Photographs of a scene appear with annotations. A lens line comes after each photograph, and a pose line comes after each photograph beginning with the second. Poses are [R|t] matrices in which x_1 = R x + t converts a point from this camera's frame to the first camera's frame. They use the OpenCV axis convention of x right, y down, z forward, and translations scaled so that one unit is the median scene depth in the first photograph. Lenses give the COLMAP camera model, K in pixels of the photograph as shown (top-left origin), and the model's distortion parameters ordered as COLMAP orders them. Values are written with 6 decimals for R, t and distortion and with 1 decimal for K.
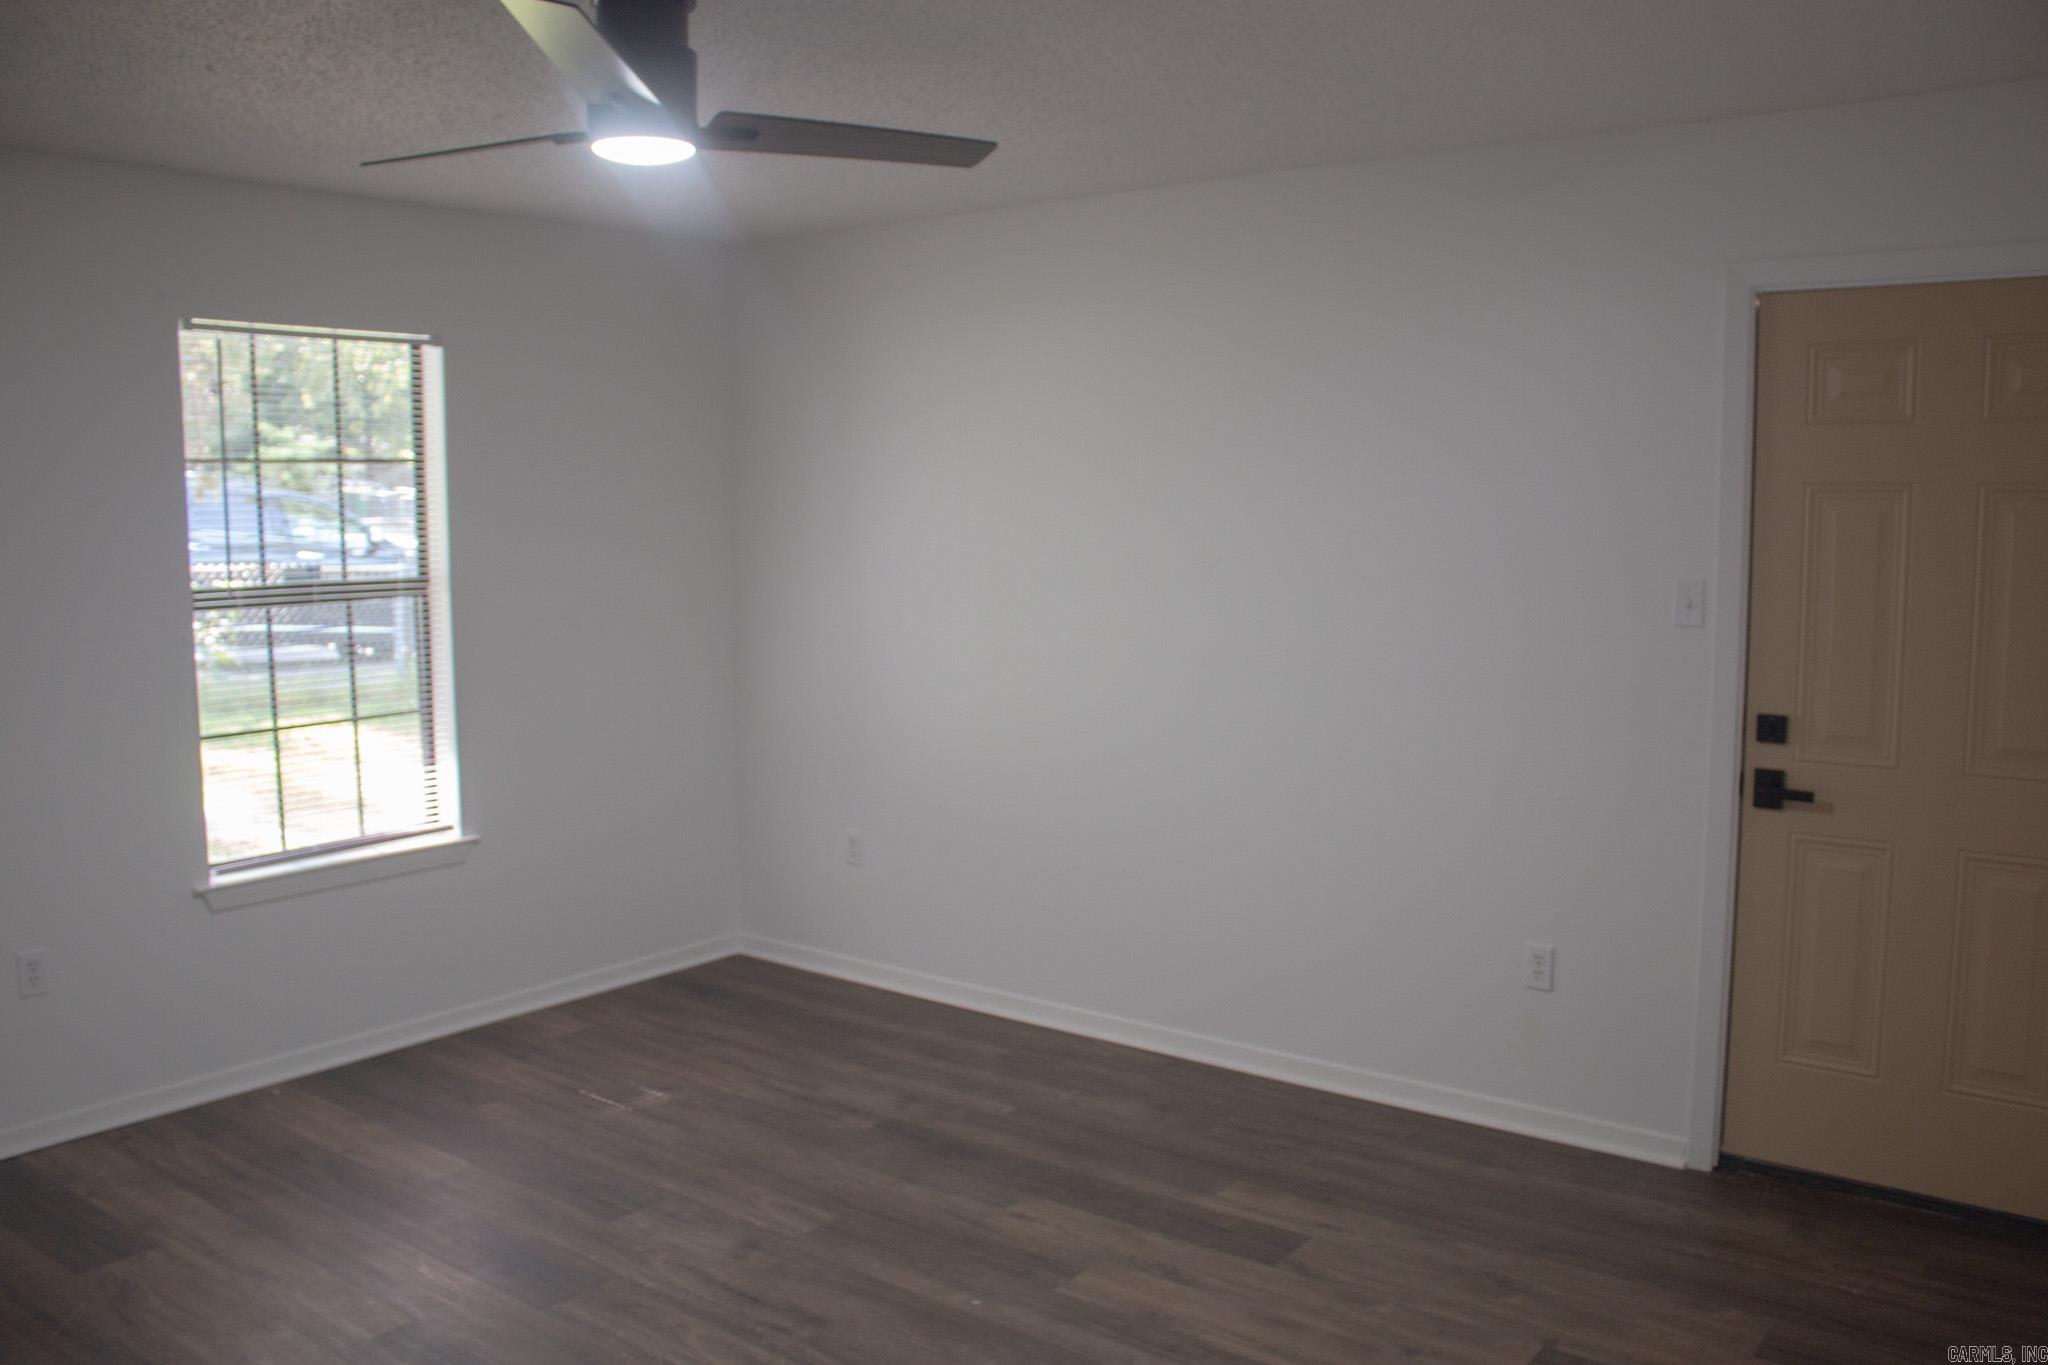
lens RADIAL K [[1691.0, 0, 1041.5], [0, 1691.0, 682.3], [0, 0, 1]] dist [-0.155987, 0.121309]
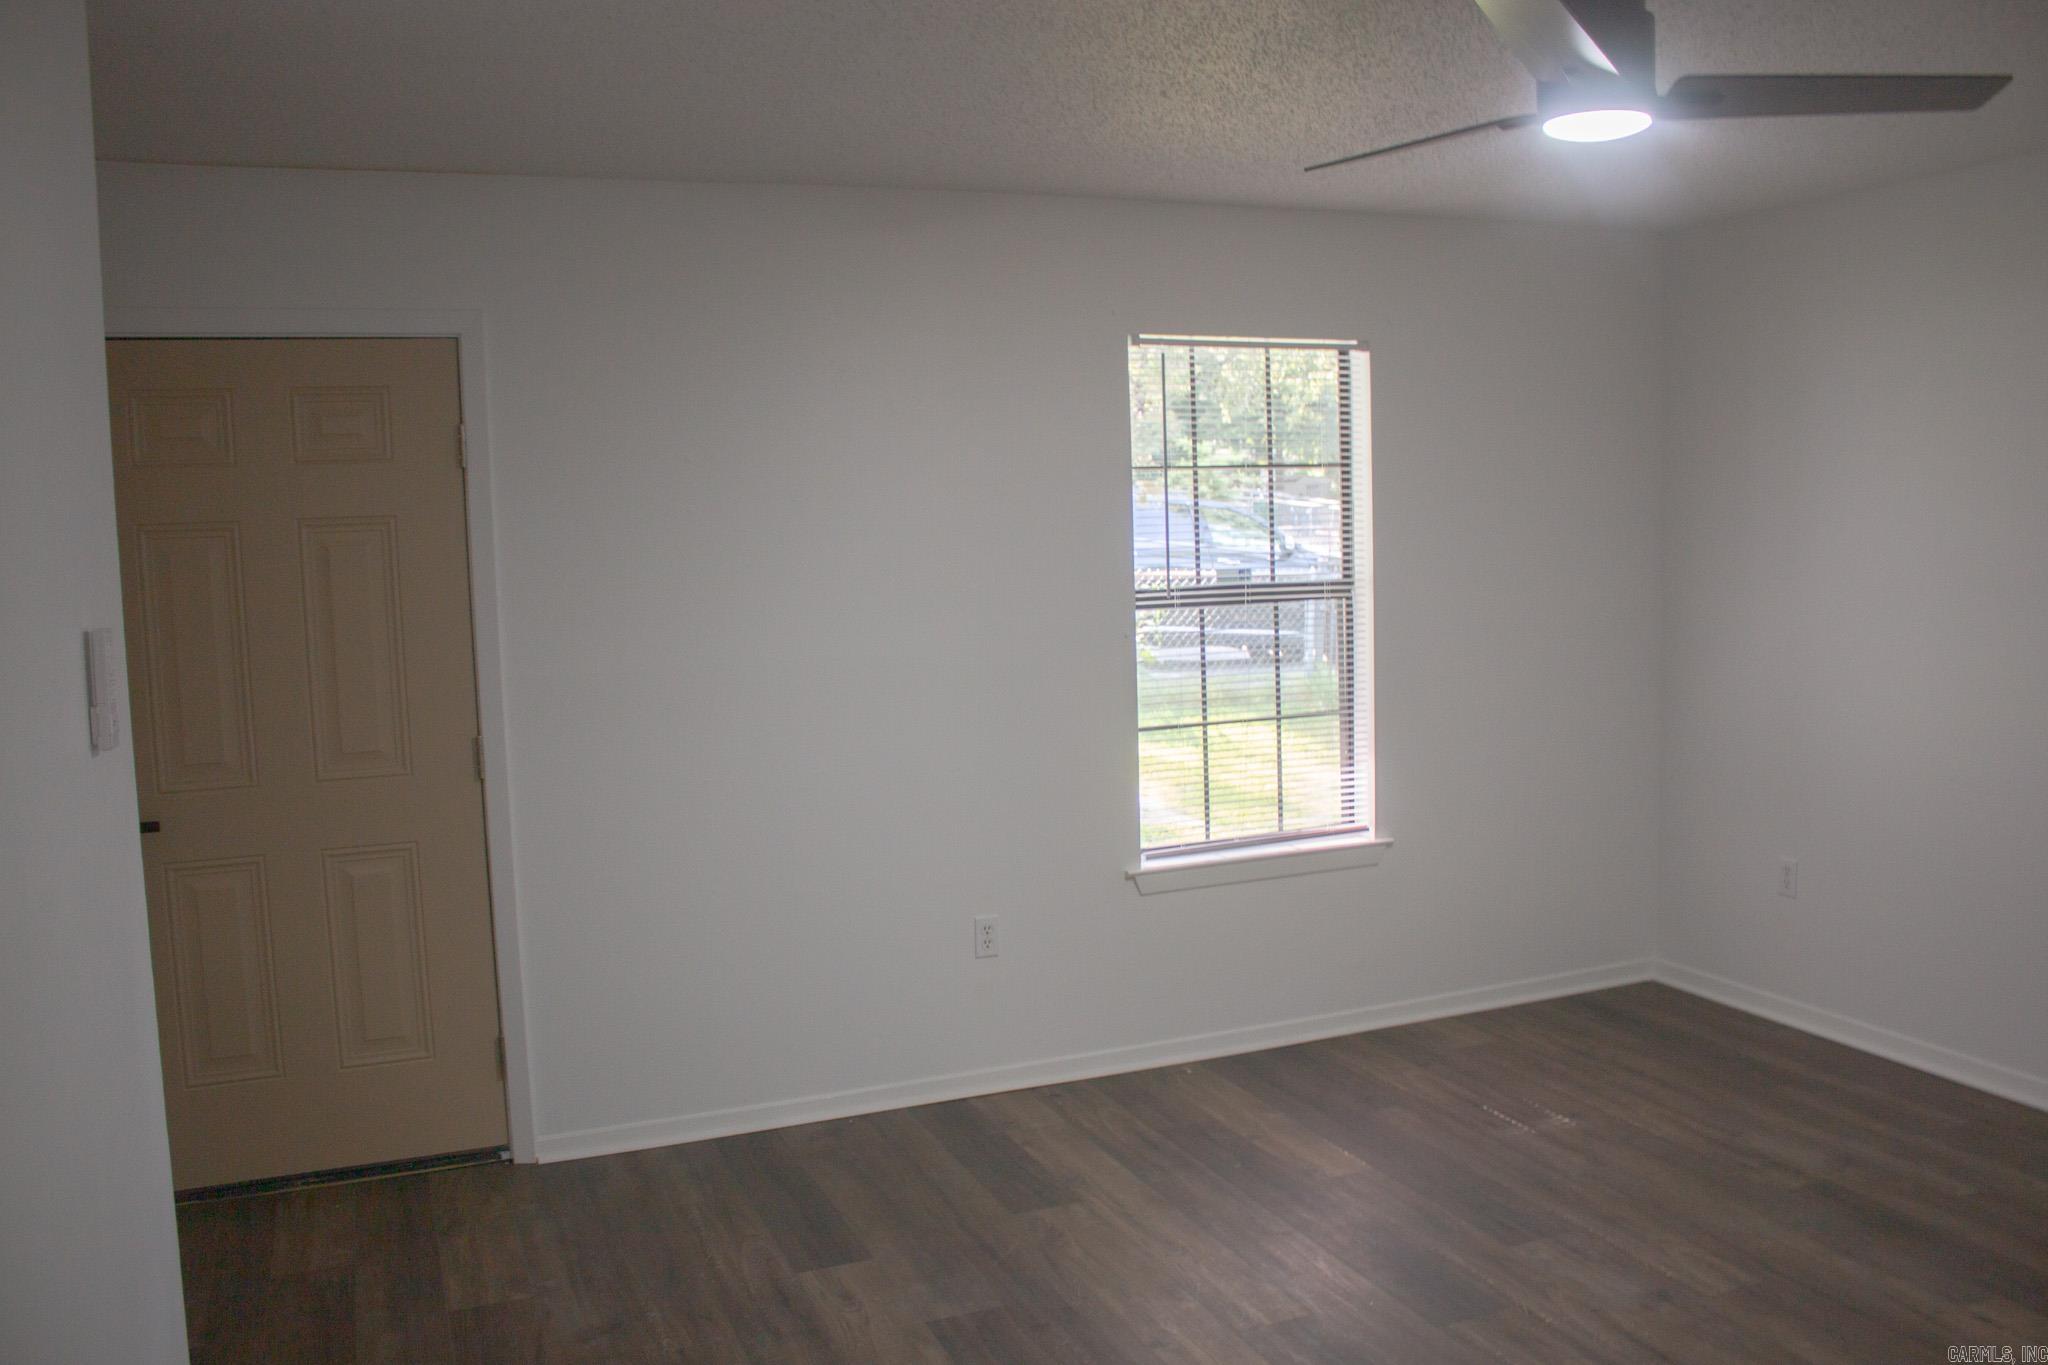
lens RADIAL K [[1691.0, 0, 1030.9], [0, 1691.0, 680.6], [0, 0, 1]] dist [-0.155987, 0.121309]
pose [[0.863552, 0.028292, -0.503466, -0.026918], [-0.031384, 0.999505, 0.002337, 0.002120], [0.503282, 0.013782, 0.864012, 0.021419]]
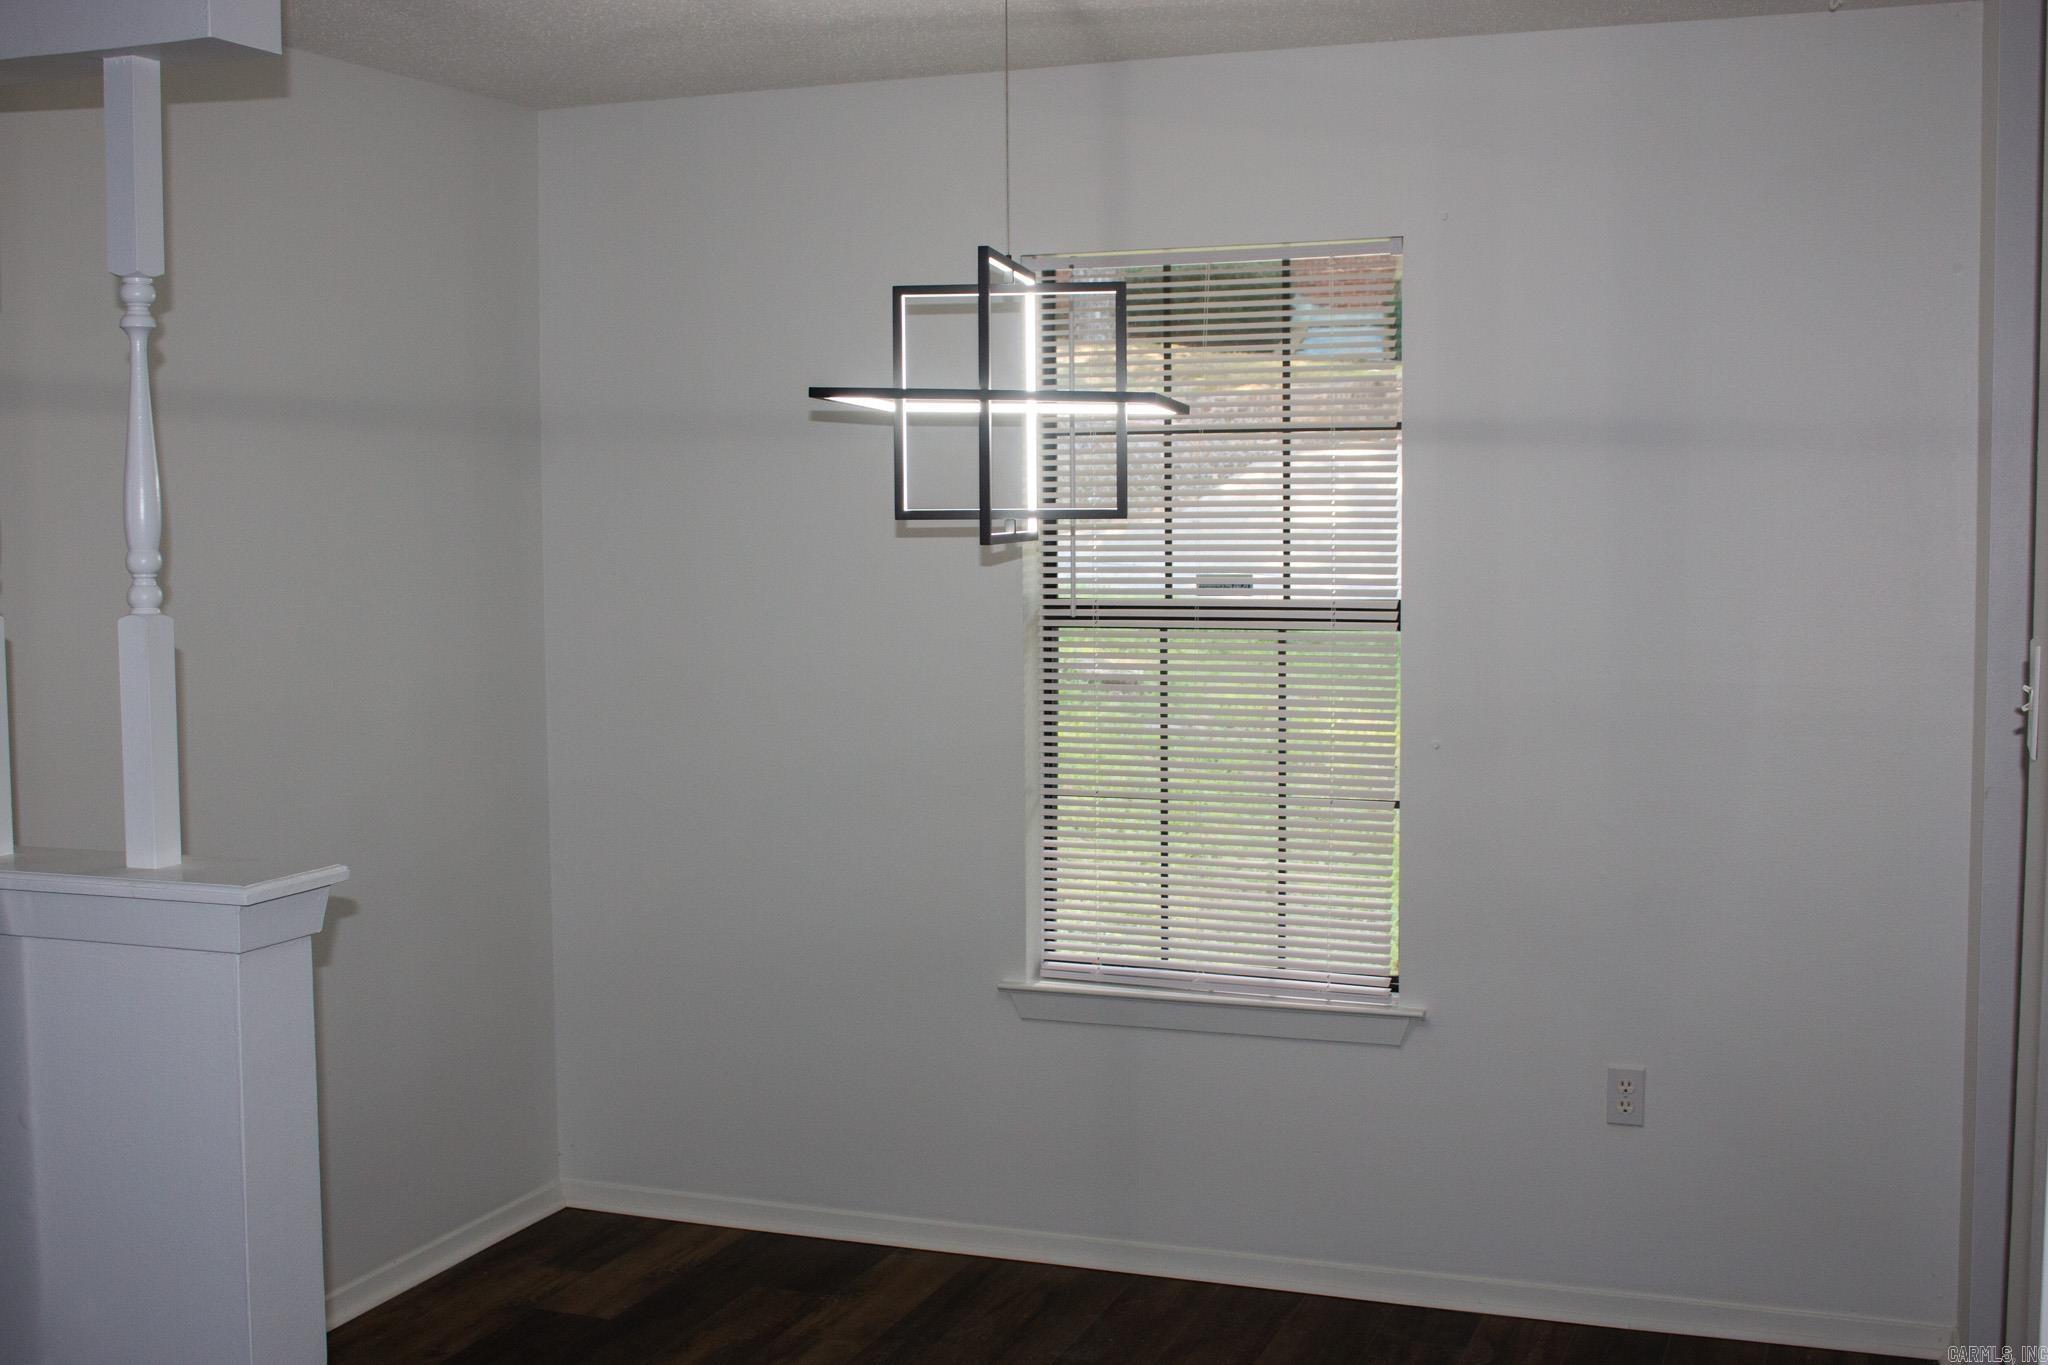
lens RADIAL K [[2413.9, 0, 1012.7], [0, 2413.9, 700.2], [0, 0, 1]] dist [-0.077071, 0.000000]
pose [[0.264274, 0.096288, -0.959629, 0.619186], [-0.091017, 0.993053, 0.074576, -0.101557], [0.960143, 0.067634, 0.271202, 0.741578]]
